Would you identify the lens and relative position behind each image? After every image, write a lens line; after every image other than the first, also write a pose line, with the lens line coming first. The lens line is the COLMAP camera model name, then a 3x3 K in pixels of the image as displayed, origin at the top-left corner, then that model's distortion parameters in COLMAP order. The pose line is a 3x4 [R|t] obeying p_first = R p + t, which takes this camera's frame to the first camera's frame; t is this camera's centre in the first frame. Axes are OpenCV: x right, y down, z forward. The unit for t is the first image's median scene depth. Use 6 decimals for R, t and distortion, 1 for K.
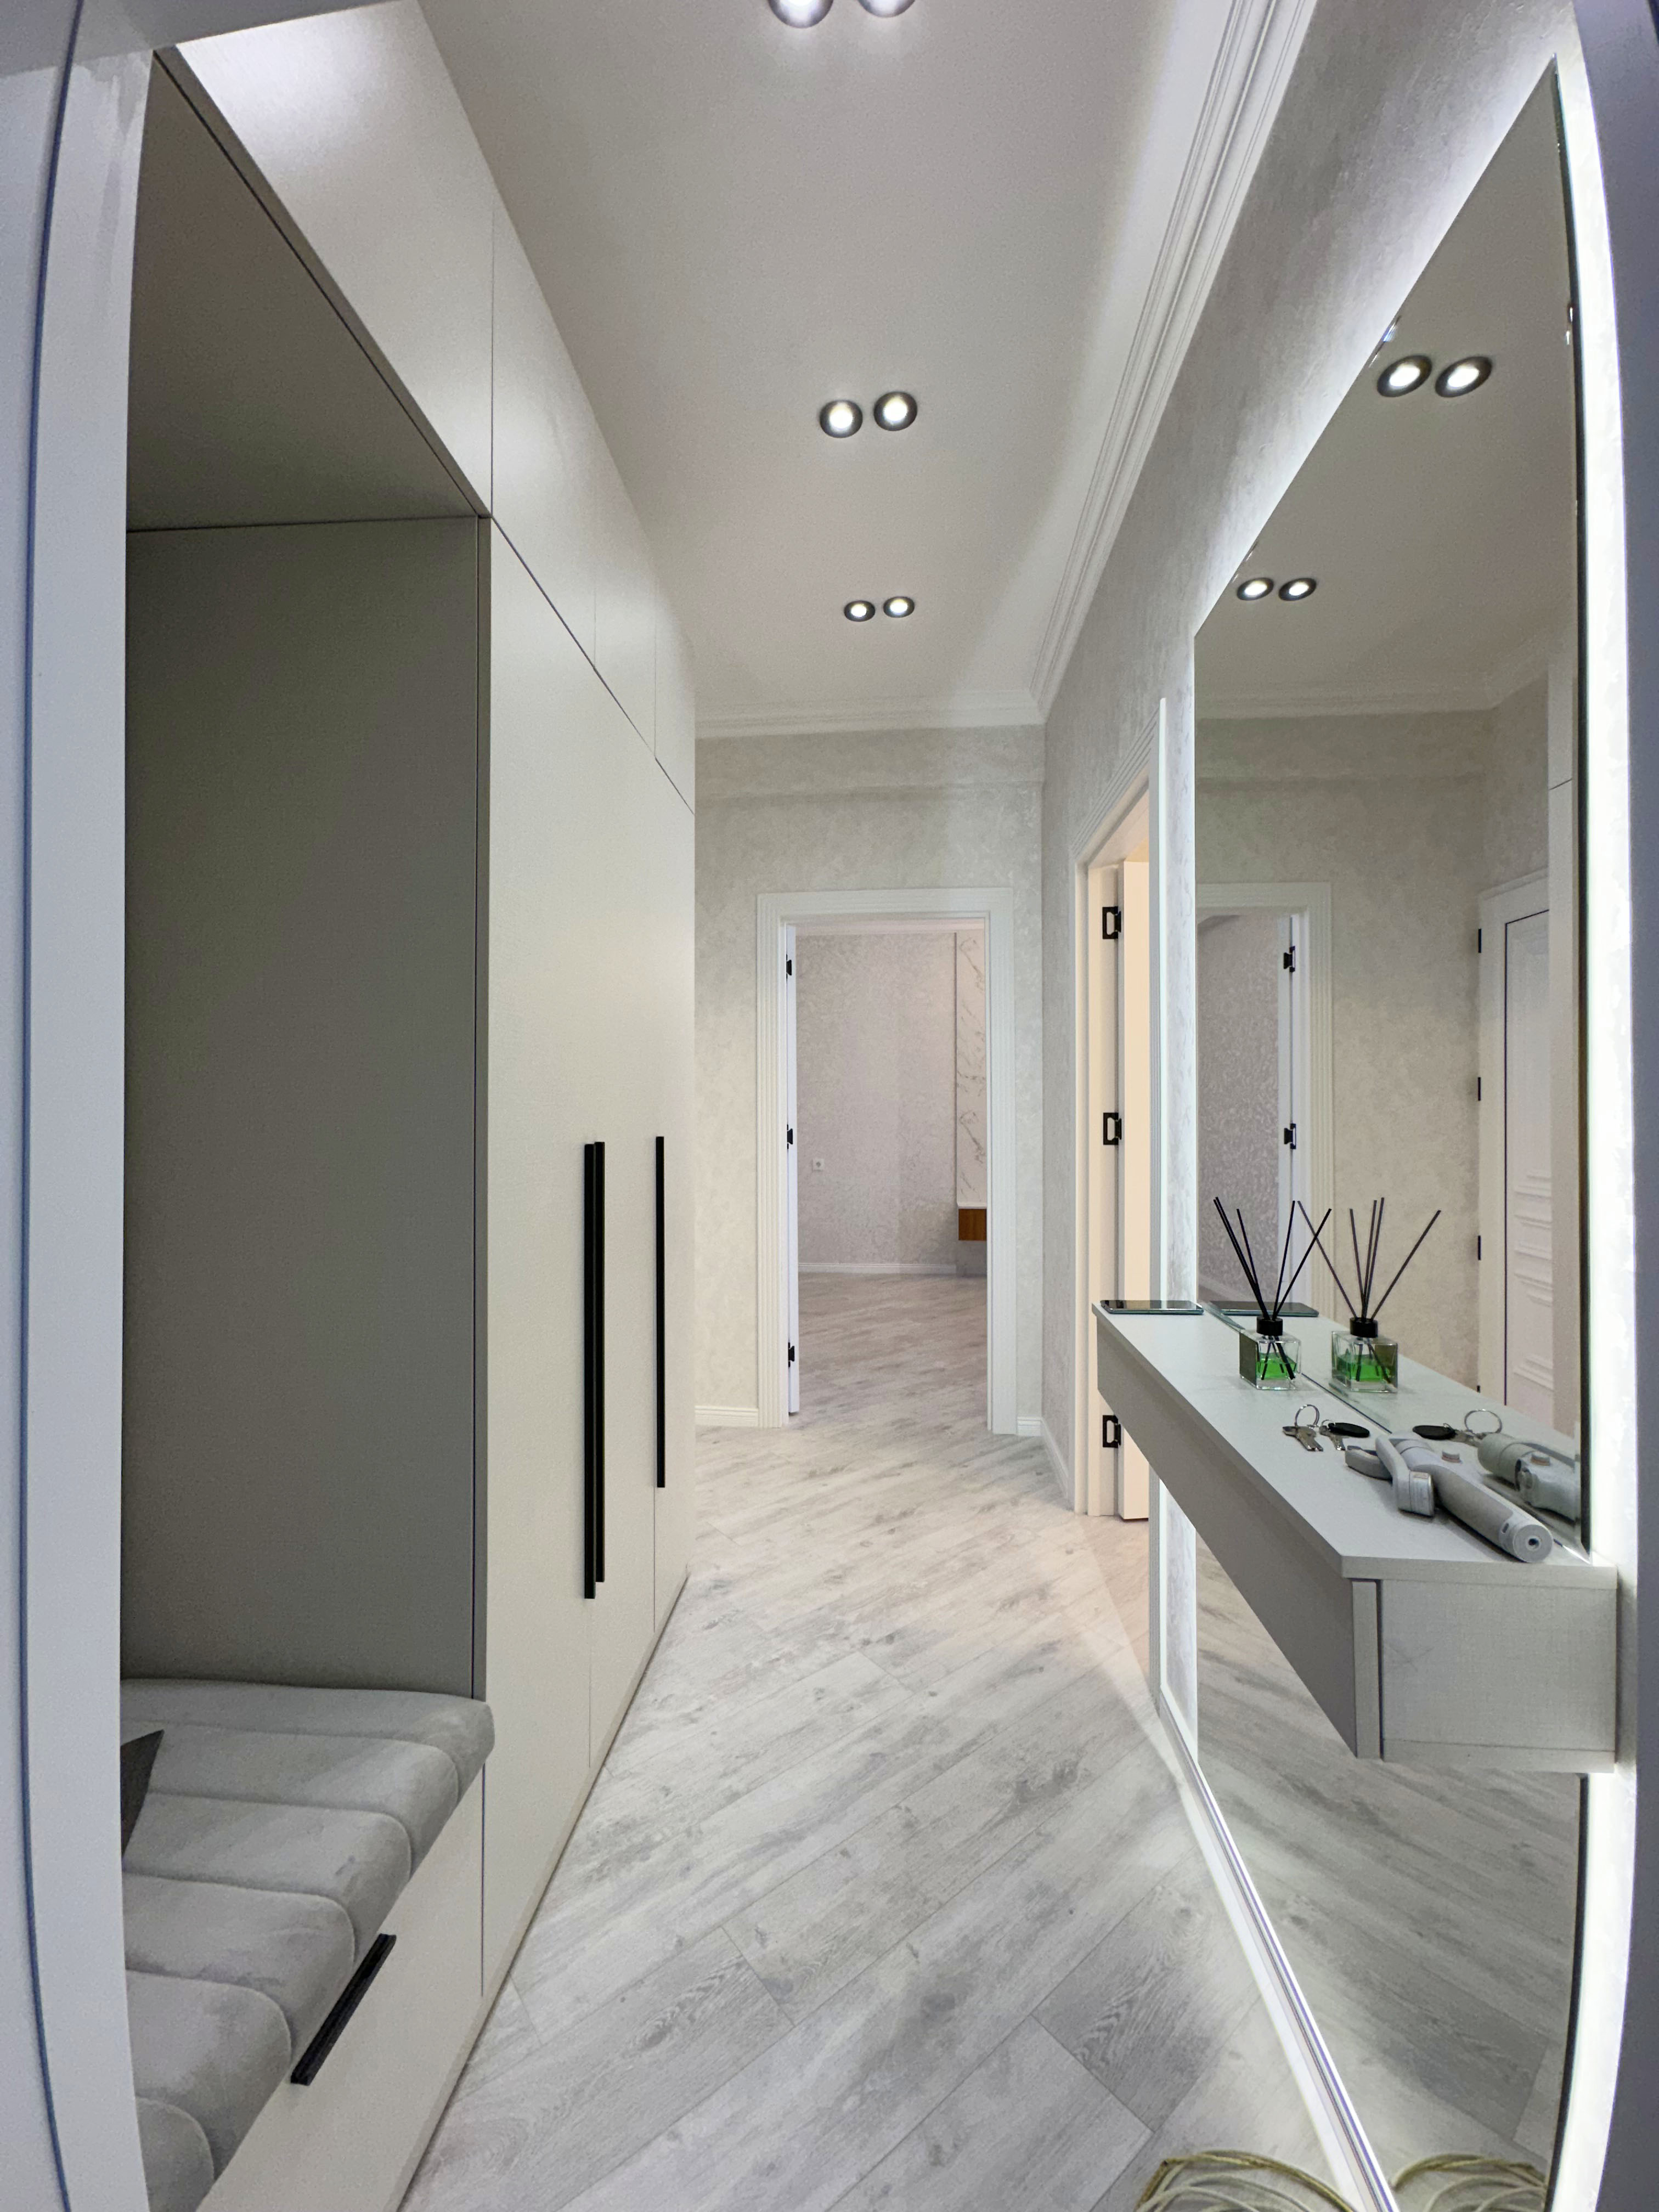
lens RADIAL K [[874.6, 0, 829.5], [0, 874.6, 1106.0], [0, 0, 1]] dist [-0.000075, -0.000305]
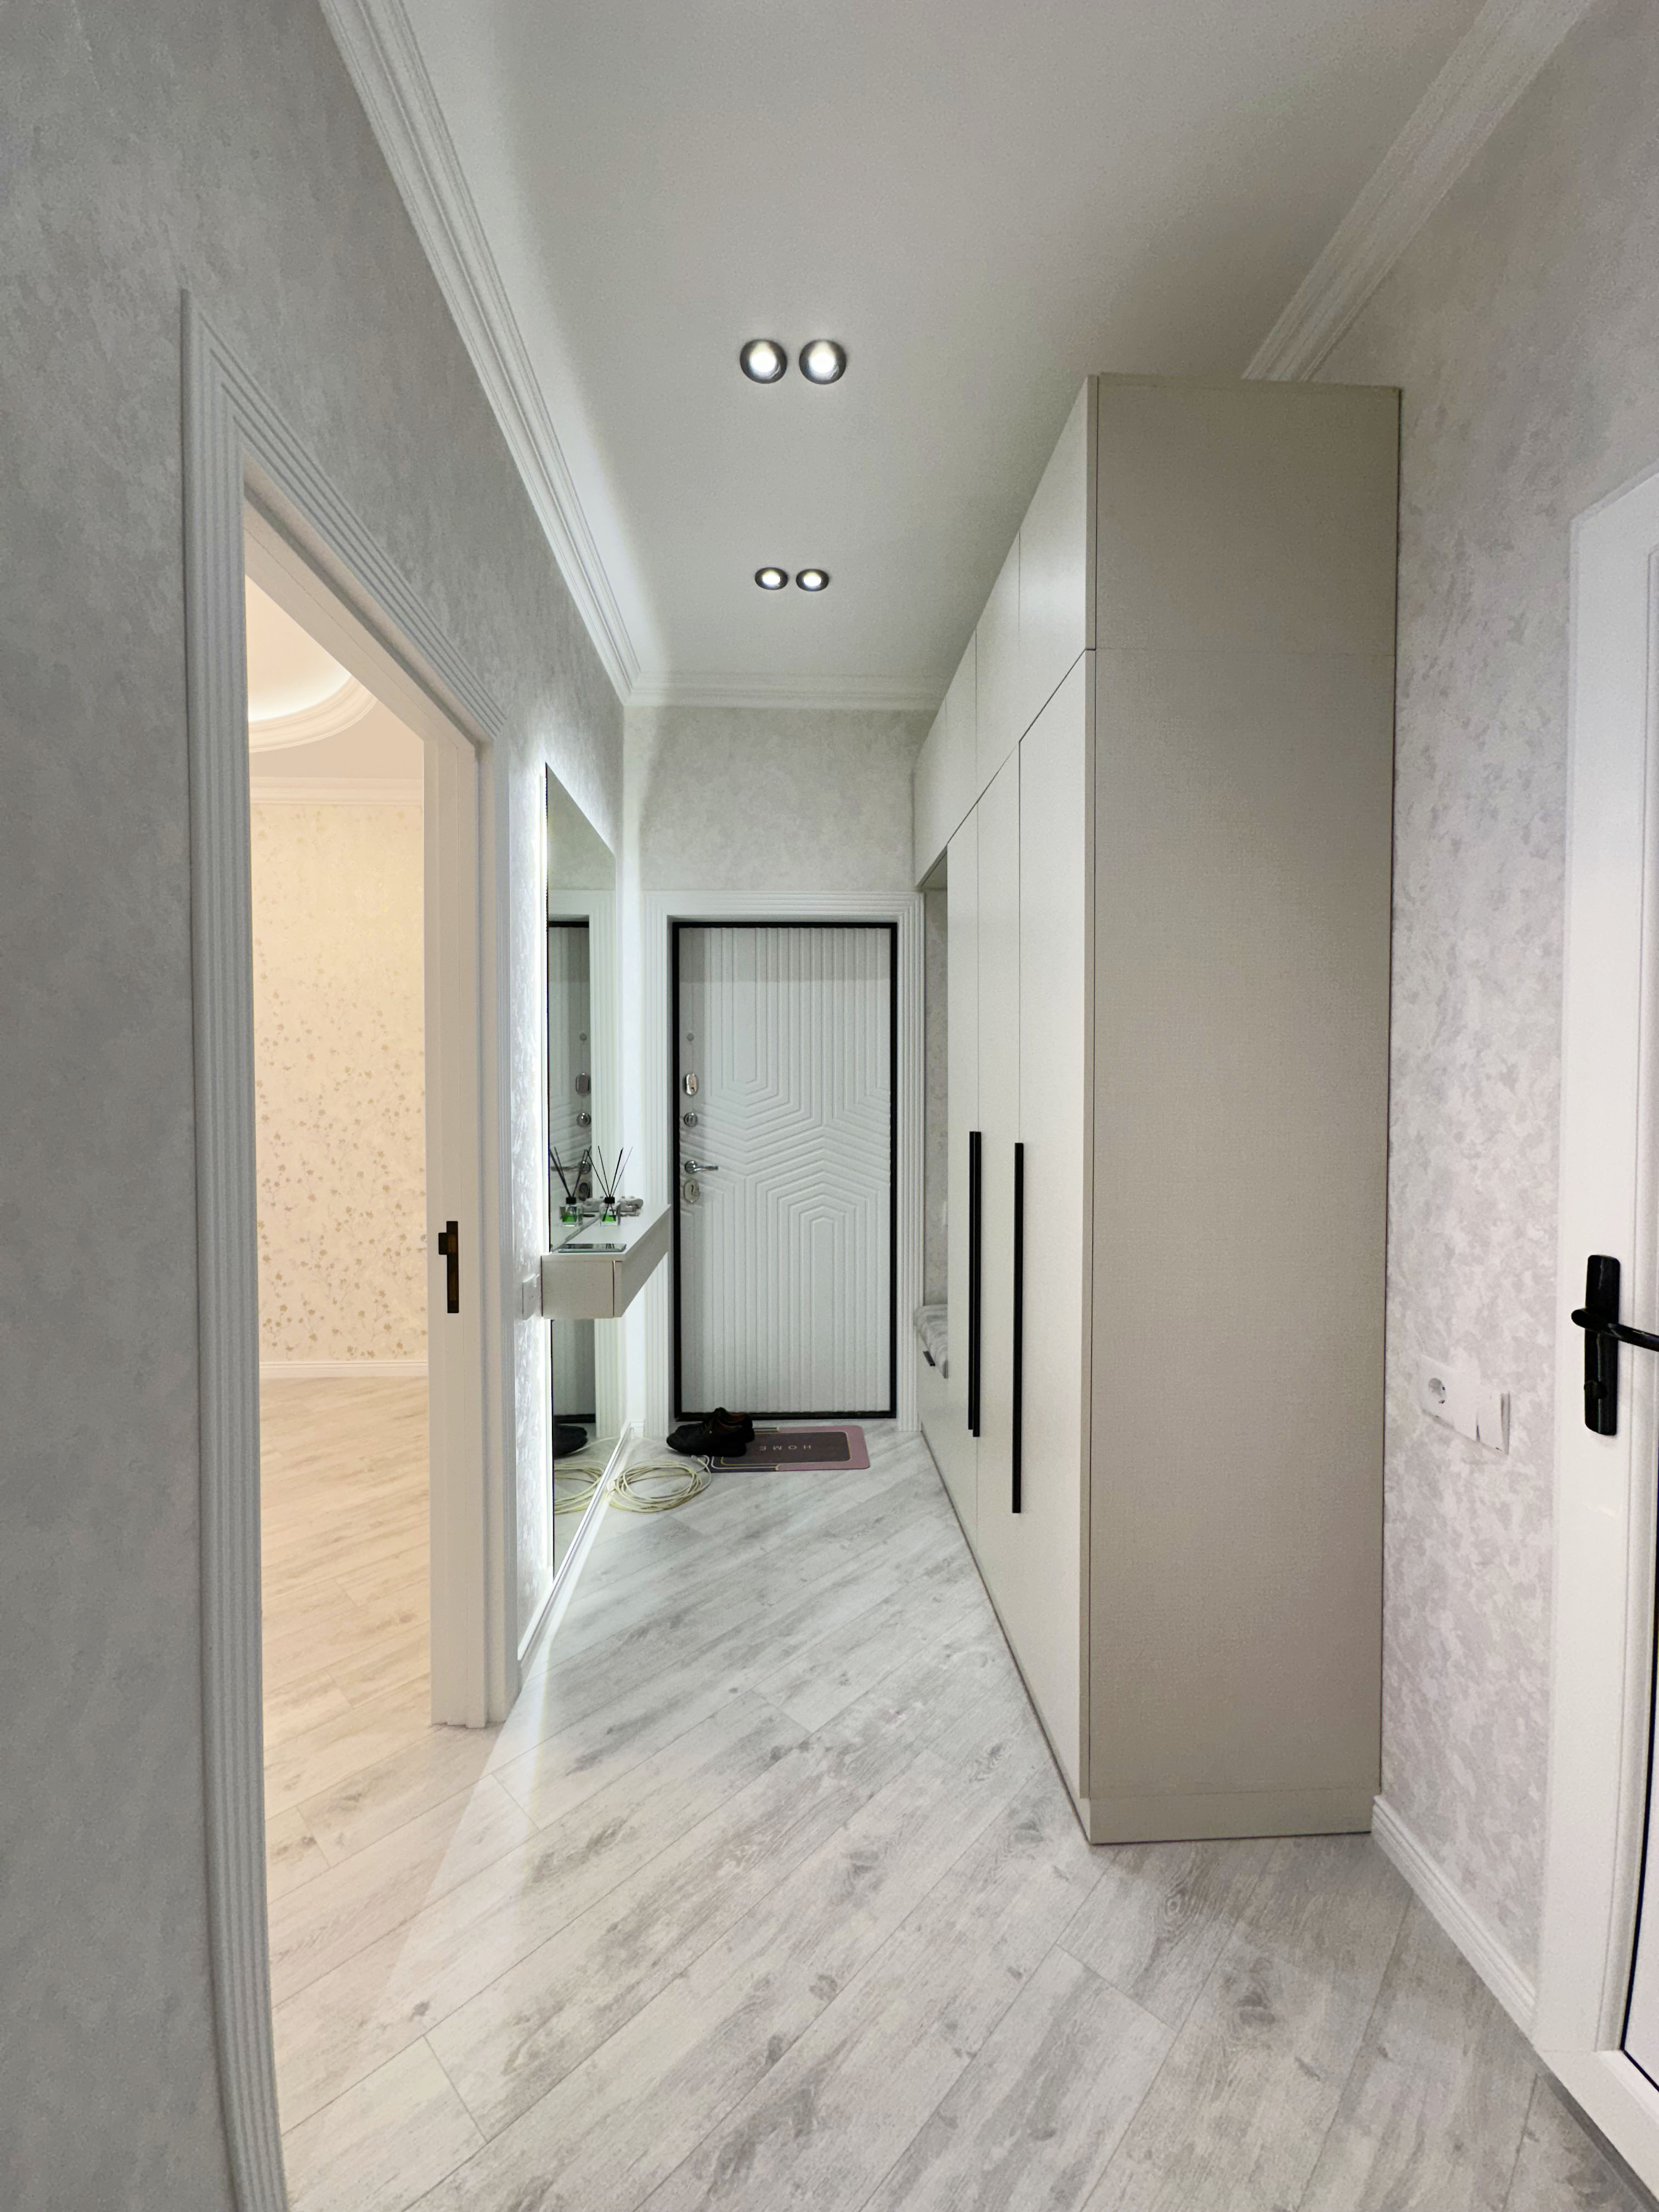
lens RADIAL K [[874.6, 0, 829.5], [0, 874.6, 1106.0], [0, 0, 1]] dist [-0.000075, -0.000305]
pose [[-0.991144, 0.006320, -0.132641, 0.135132], [0.003627, 0.999782, 0.020538, -0.025097], [0.132741, 0.019875, -0.990951, 1.961465]]
